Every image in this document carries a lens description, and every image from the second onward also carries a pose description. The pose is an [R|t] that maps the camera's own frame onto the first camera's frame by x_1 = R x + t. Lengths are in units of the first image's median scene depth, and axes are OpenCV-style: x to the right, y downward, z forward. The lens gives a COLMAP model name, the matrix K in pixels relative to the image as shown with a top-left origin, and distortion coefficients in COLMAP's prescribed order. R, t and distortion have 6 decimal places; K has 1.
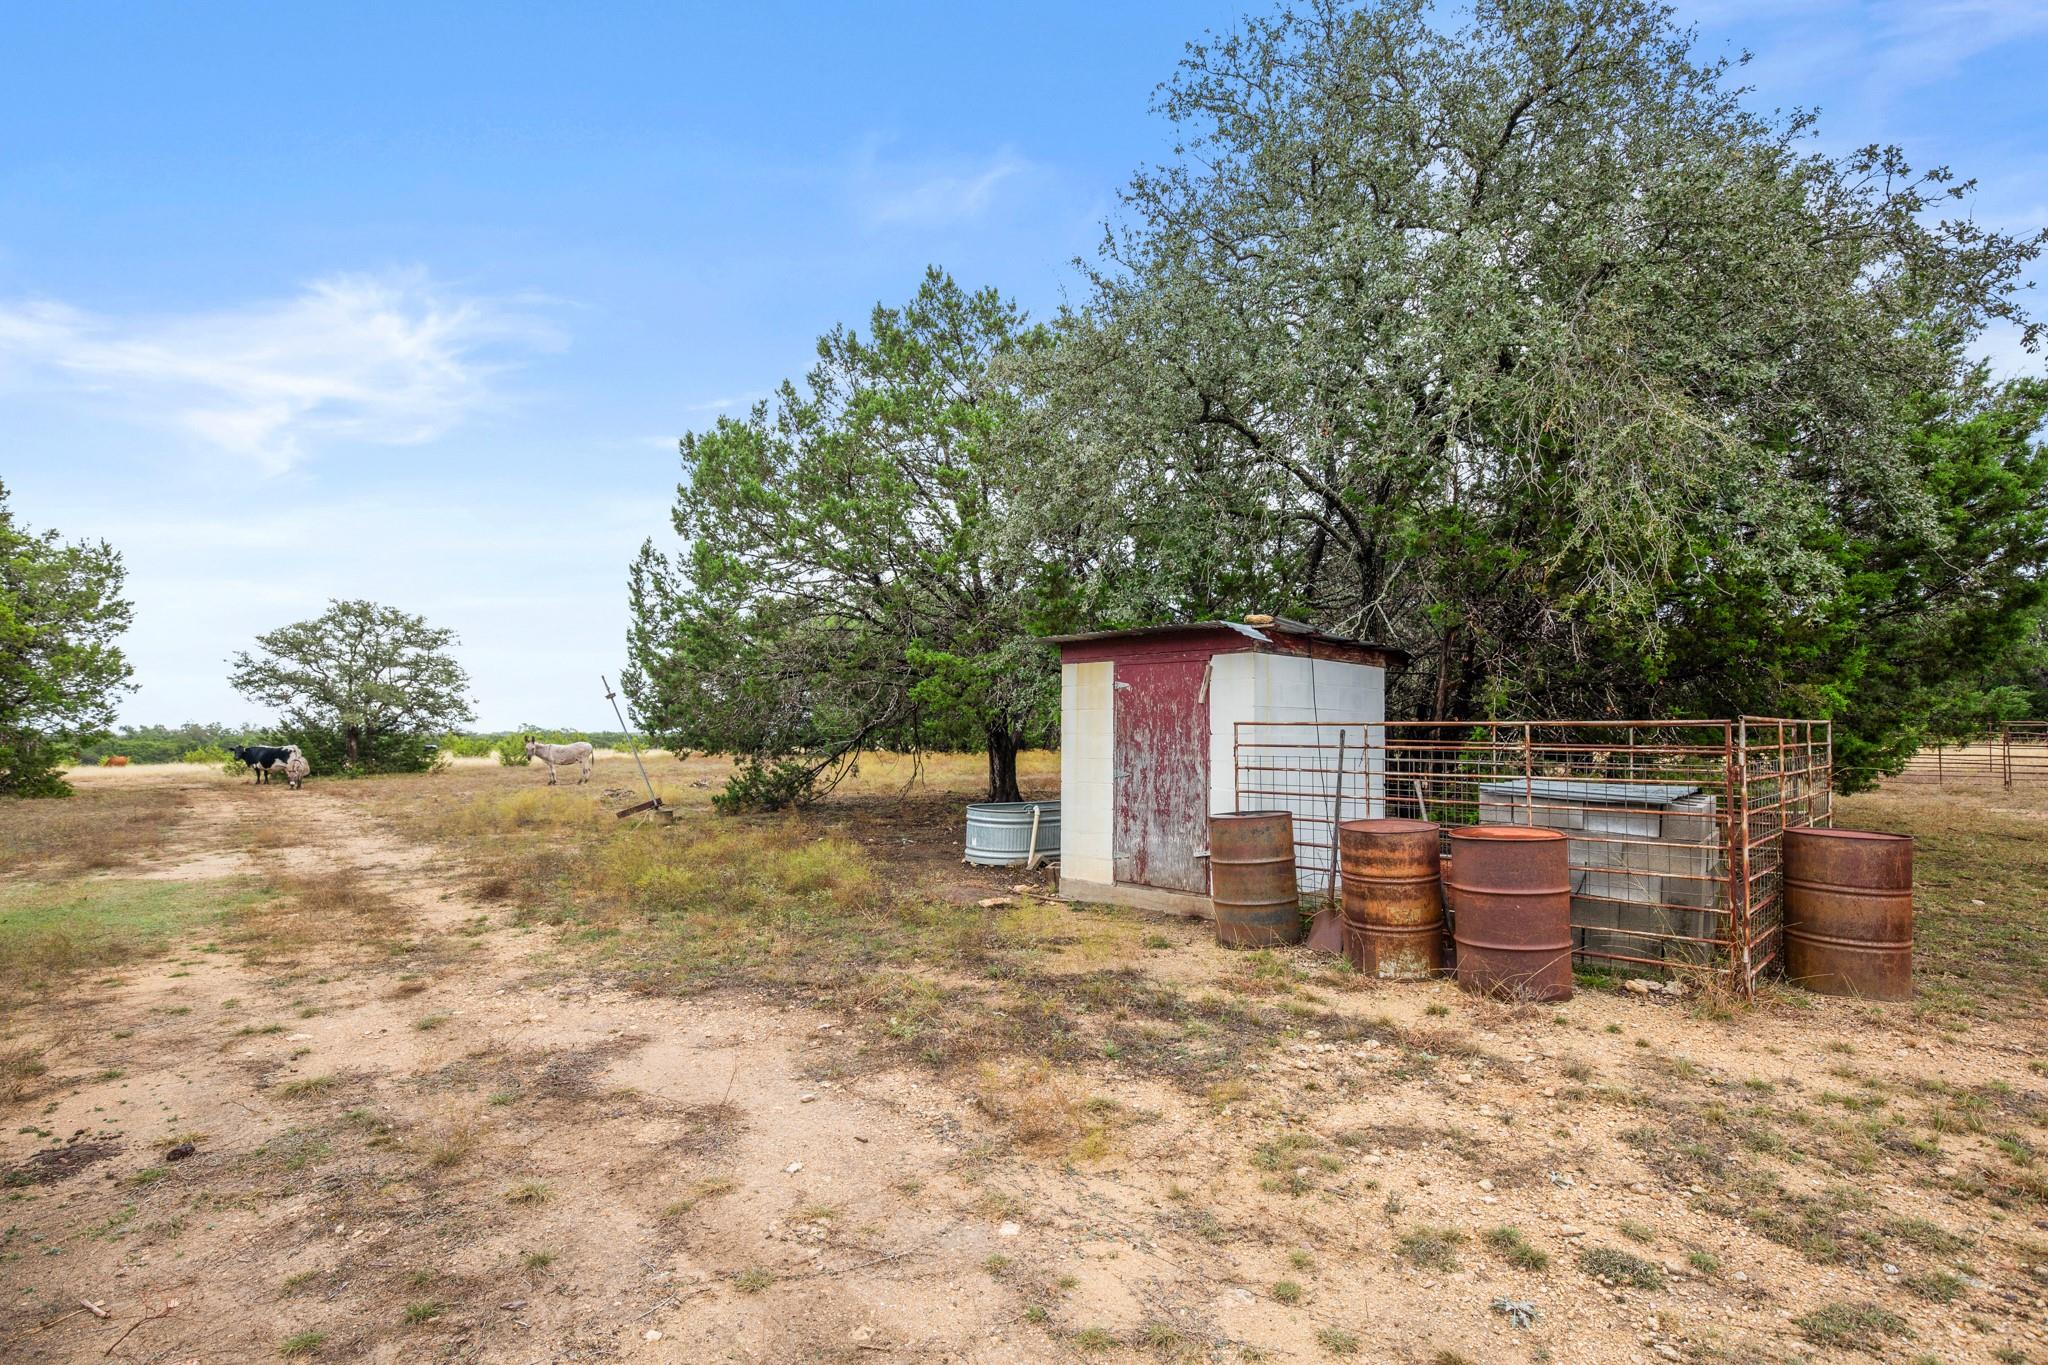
lens RADIAL K [[1035.1, 0, 1022.7], [0, 1035.1, 676.4], [0, 0, 1]] dist [-0.016803, -0.000851]
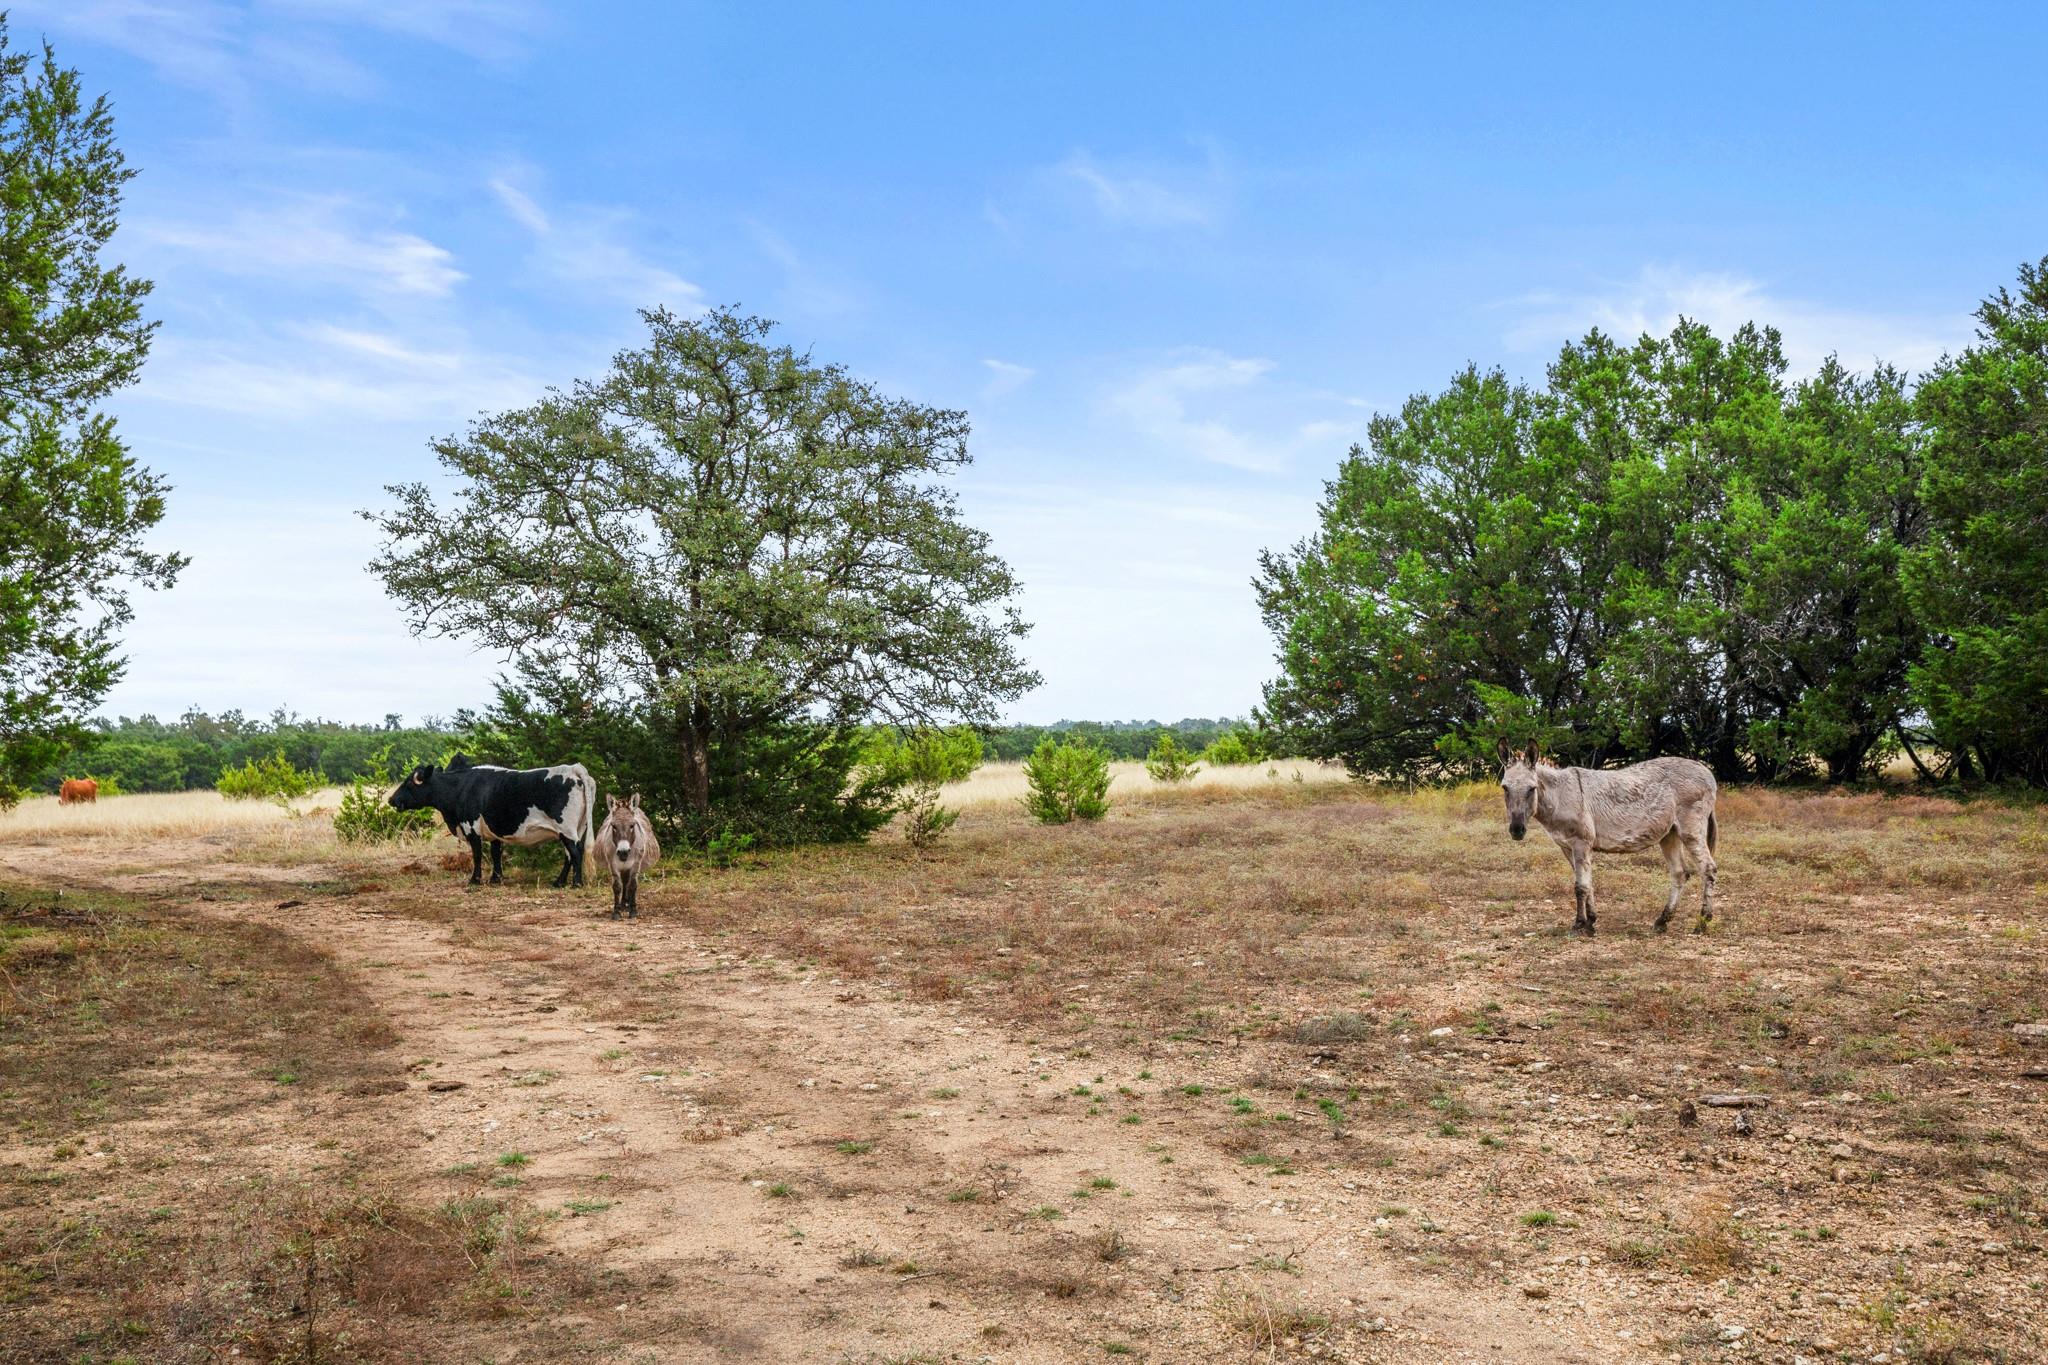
lens RADIAL K [[2048.5, 0, 1025.2], [0, 2048.5, 688.4], [0, 0, 1]] dist [0.005602, 0.000000]
pose [[0.957162, -0.007380, -0.289460, -0.368767], [0.017901, 0.999271, 0.033717, 0.022843], [0.289000, -0.037454, 0.956596, 0.404841]]
